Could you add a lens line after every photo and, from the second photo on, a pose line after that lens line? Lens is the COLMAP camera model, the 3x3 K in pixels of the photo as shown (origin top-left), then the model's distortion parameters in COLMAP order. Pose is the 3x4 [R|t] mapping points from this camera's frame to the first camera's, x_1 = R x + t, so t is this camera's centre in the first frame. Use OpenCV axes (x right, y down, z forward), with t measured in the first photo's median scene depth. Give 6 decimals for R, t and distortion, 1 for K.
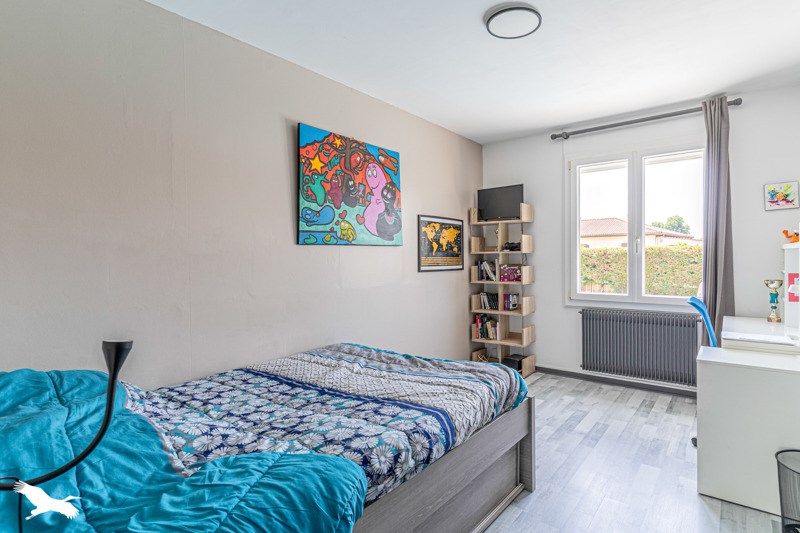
lens RADIAL K [[414.3, 0, 400.0], [0, 414.3, 266.5], [0, 0, 1]] dist [0.001173, 0.000153]
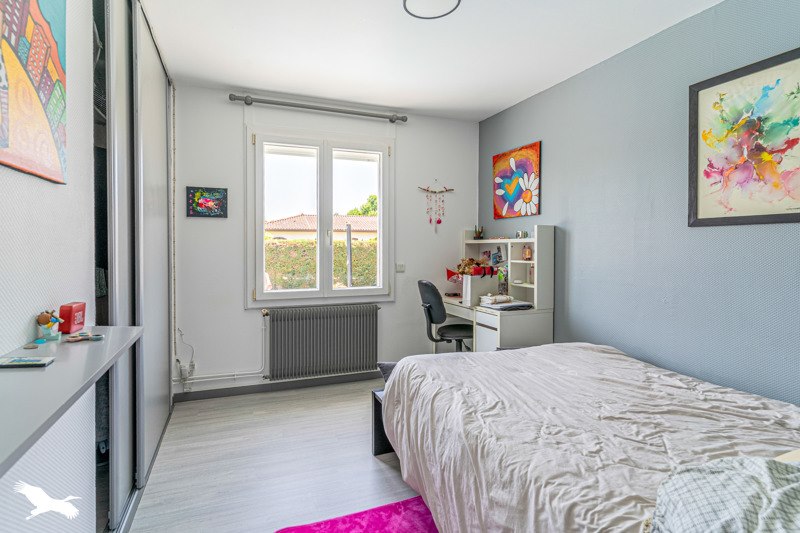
lens RADIAL K [[414.3, 0, 400.0], [0, 414.3, 266.5], [0, 0, 1]] dist [0.001173, 0.000153]
pose [[0.487340, -0.008506, 0.873171, -0.177156], [-0.003003, 0.999930, 0.011417, 0.001191], [-0.873207, -0.008186, 0.487280, 0.344333]]
